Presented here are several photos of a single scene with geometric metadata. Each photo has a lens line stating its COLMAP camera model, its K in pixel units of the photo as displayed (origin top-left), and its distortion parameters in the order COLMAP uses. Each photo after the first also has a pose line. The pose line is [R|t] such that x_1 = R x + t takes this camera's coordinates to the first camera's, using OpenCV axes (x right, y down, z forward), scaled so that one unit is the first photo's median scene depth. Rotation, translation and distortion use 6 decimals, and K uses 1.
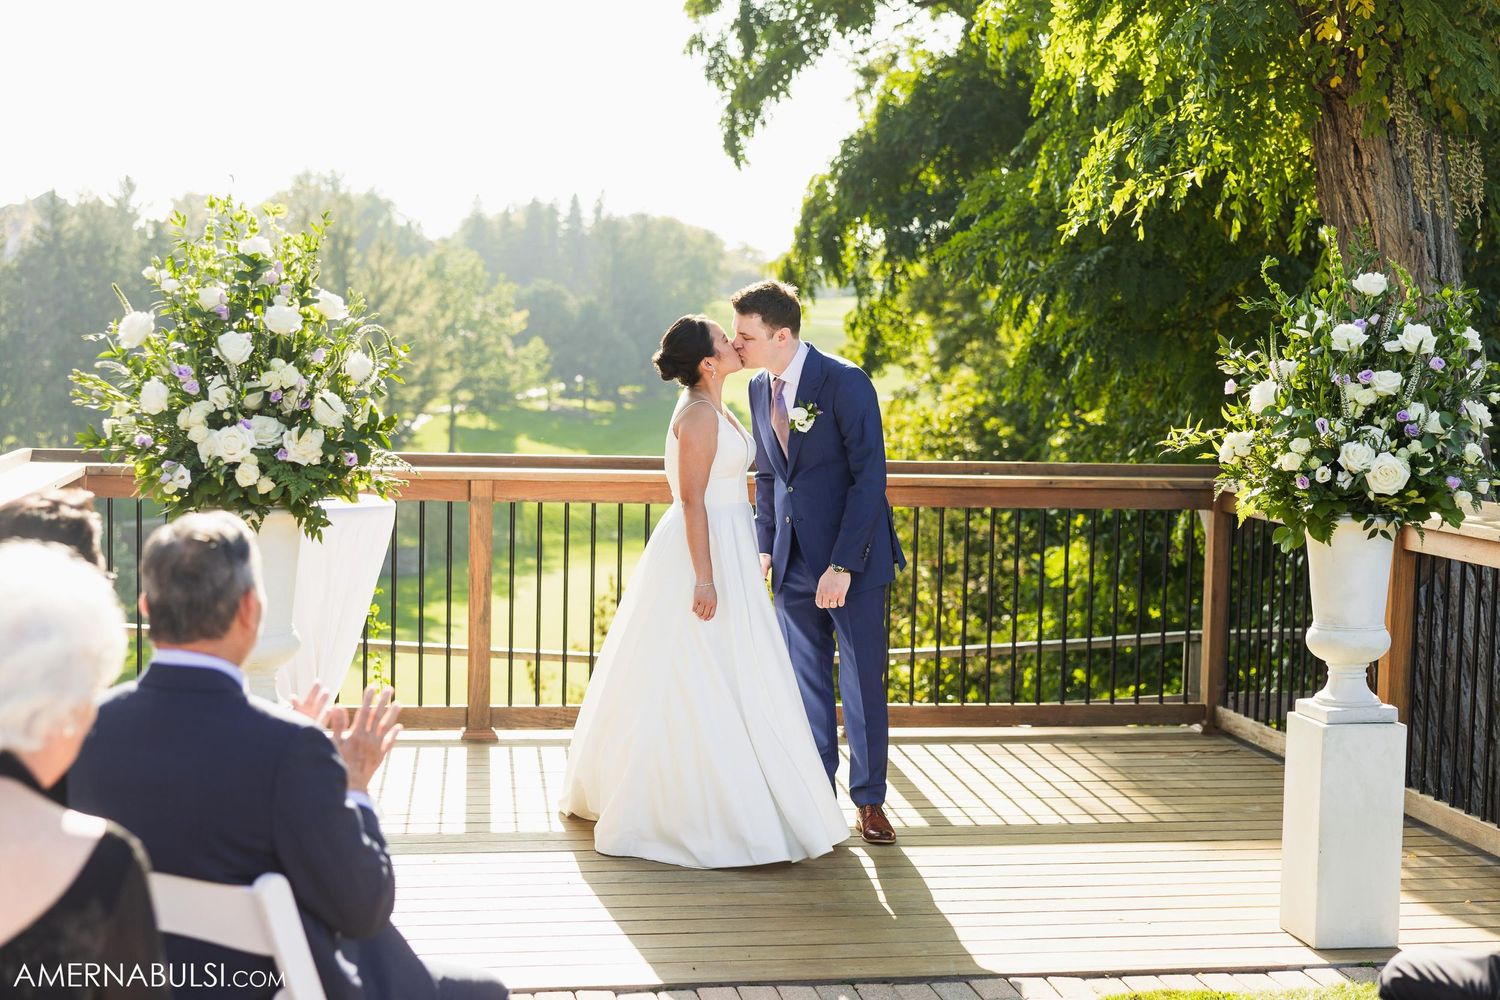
lens RADIAL K [[2362.0, 0, 750.0], [0, 2362.0, 500.0], [0, 0, 1]] dist [0.041462, -0.122309]
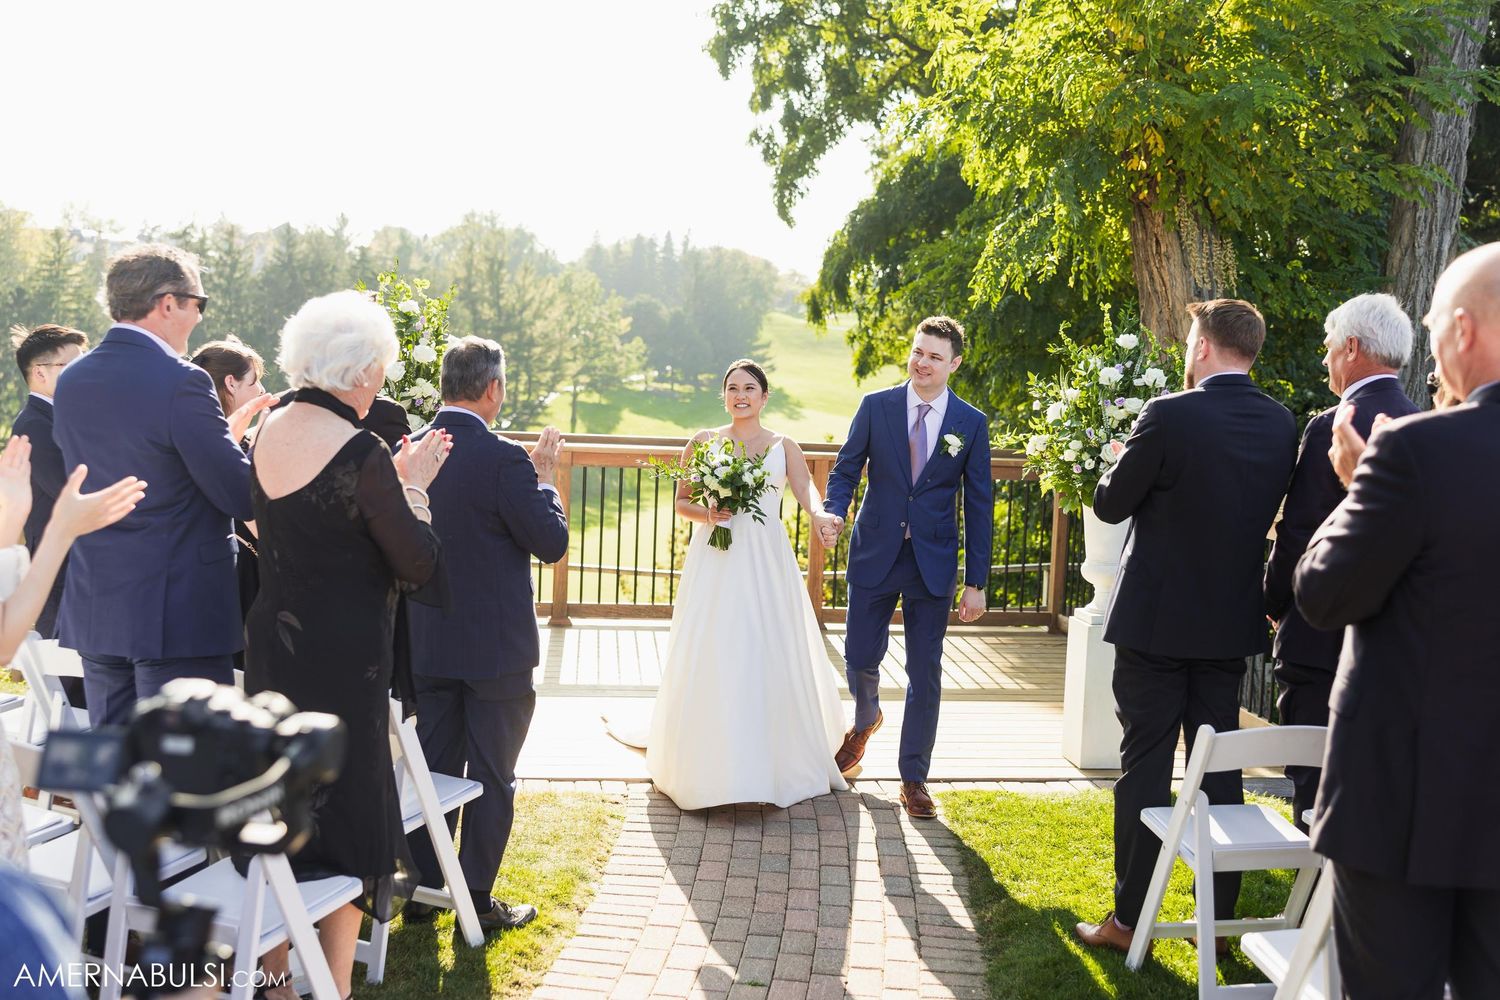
lens RADIAL K [[1752.1, 0, 740.7], [0, 1752.1, 498.9], [0, 0, 1]] dist [-0.009595, 0.027011]
pose [[0.999279, 0.021898, -0.031017, 0.034982], [-0.021182, 0.999506, 0.023221, -0.007045], [0.031510, -0.022548, 0.999249, -0.111787]]
